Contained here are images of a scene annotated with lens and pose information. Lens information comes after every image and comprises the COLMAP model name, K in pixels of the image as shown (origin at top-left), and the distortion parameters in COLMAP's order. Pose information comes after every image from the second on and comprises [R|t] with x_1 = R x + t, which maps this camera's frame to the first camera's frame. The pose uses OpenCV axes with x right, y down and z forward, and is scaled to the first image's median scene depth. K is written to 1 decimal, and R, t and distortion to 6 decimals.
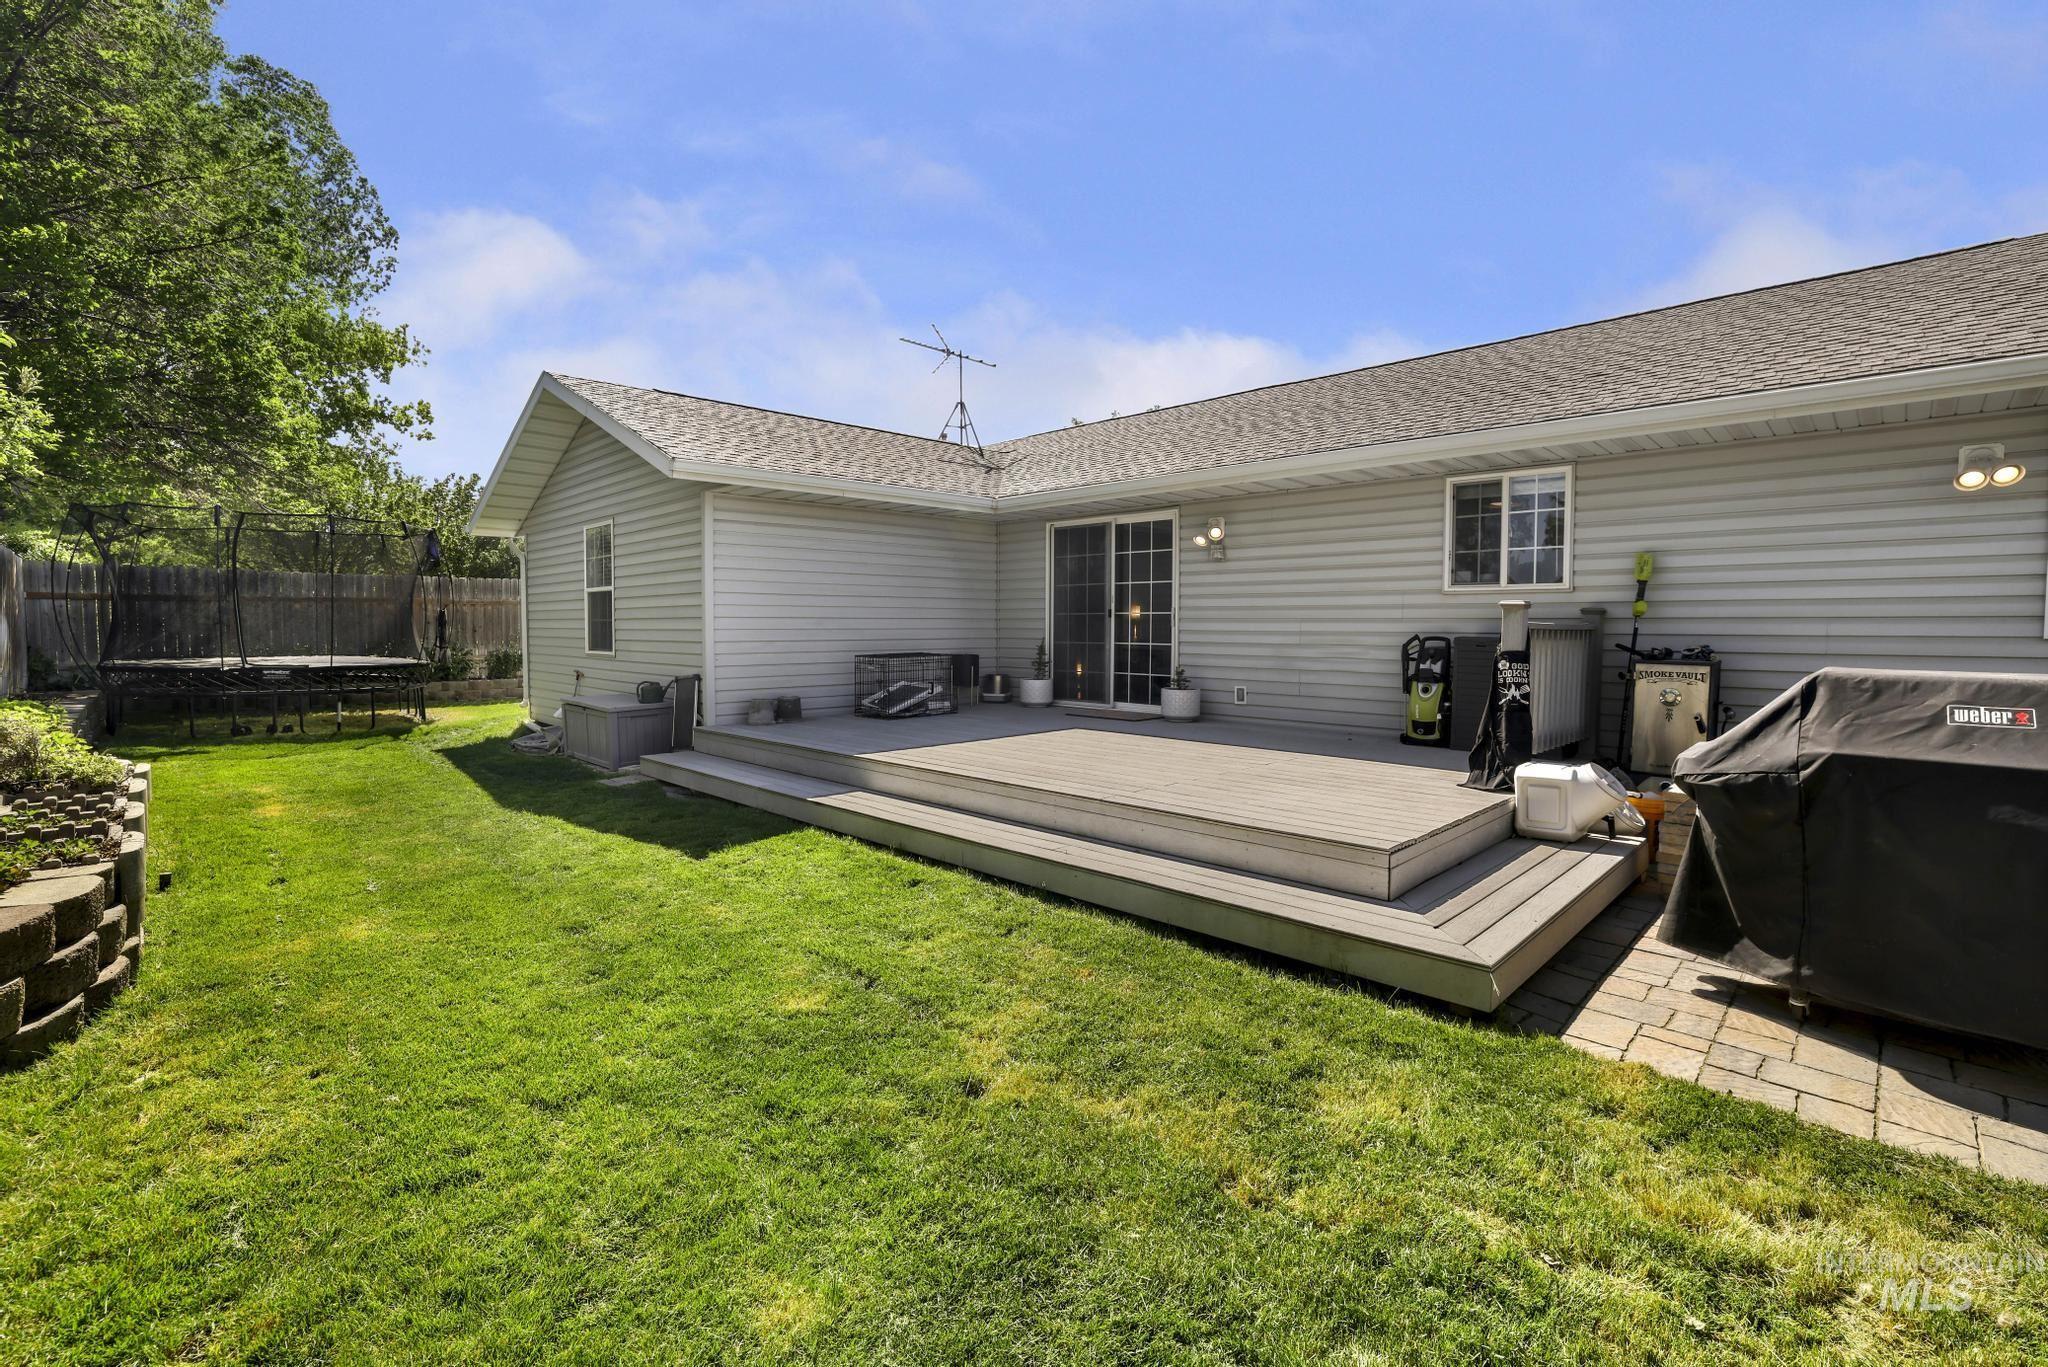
lens RADIAL K [[884.1, 0, 1023.0], [0, 884.1, 673.0], [0, 0, 1]] dist [-0.052177, 0.016025]
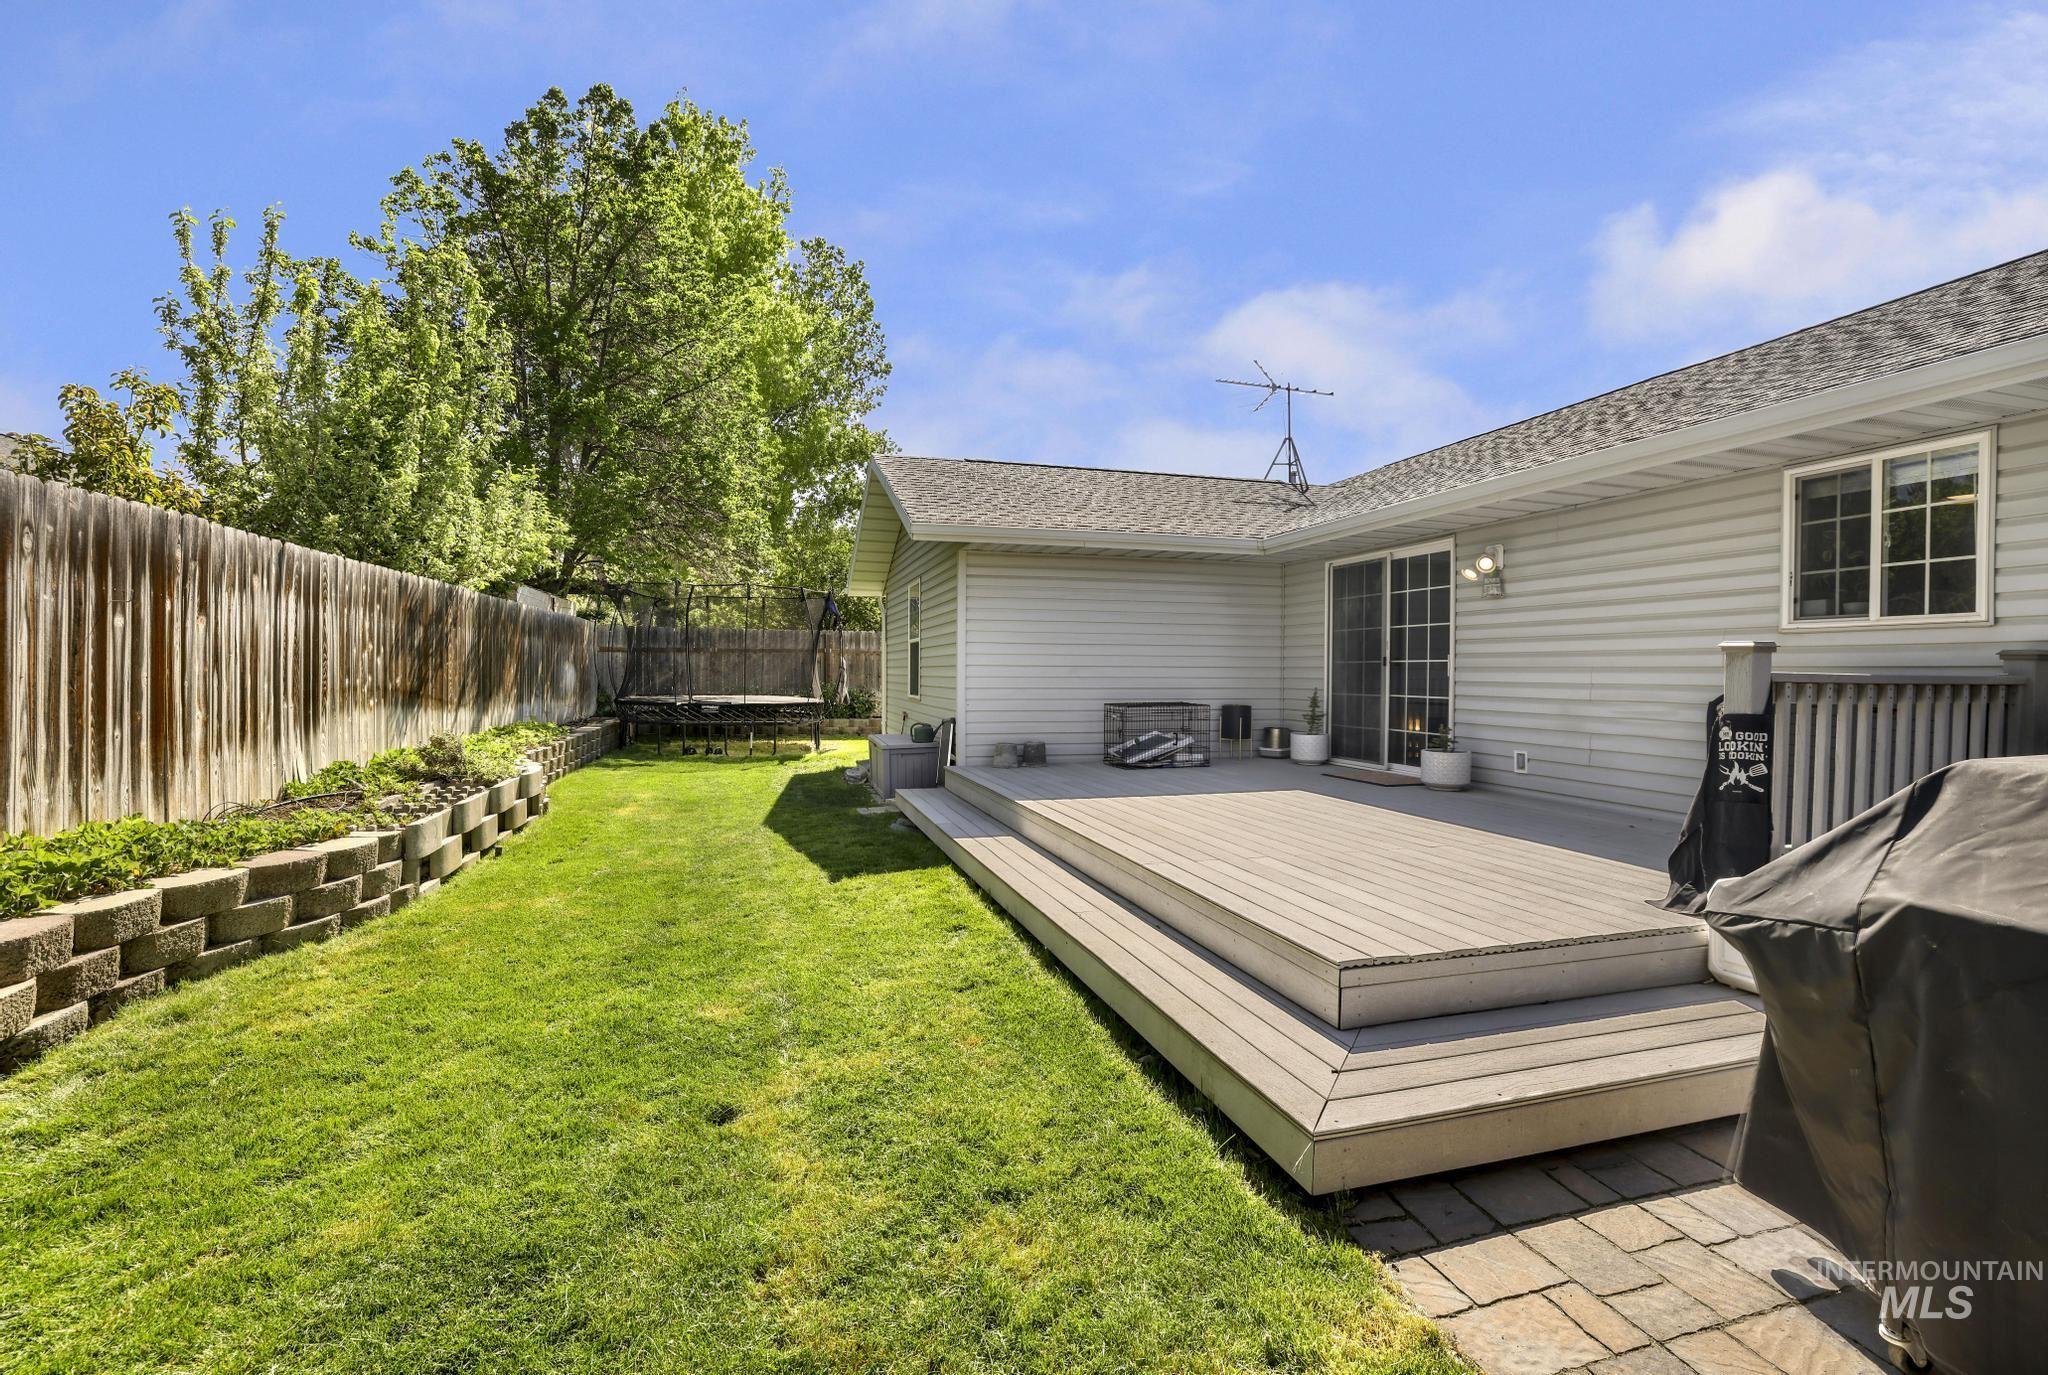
lens RADIAL K [[893.2, 0, 1024.0], [0, 893.2, 687.5], [0, 0, 1]] dist [-0.049470, 0.016292]
pose [[0.876253, 0.011499, -0.481714, 0.245170], [-0.030031, 0.999075, -0.030780, -0.004762], [0.480914, 0.041437, 0.875788, 0.074054]]
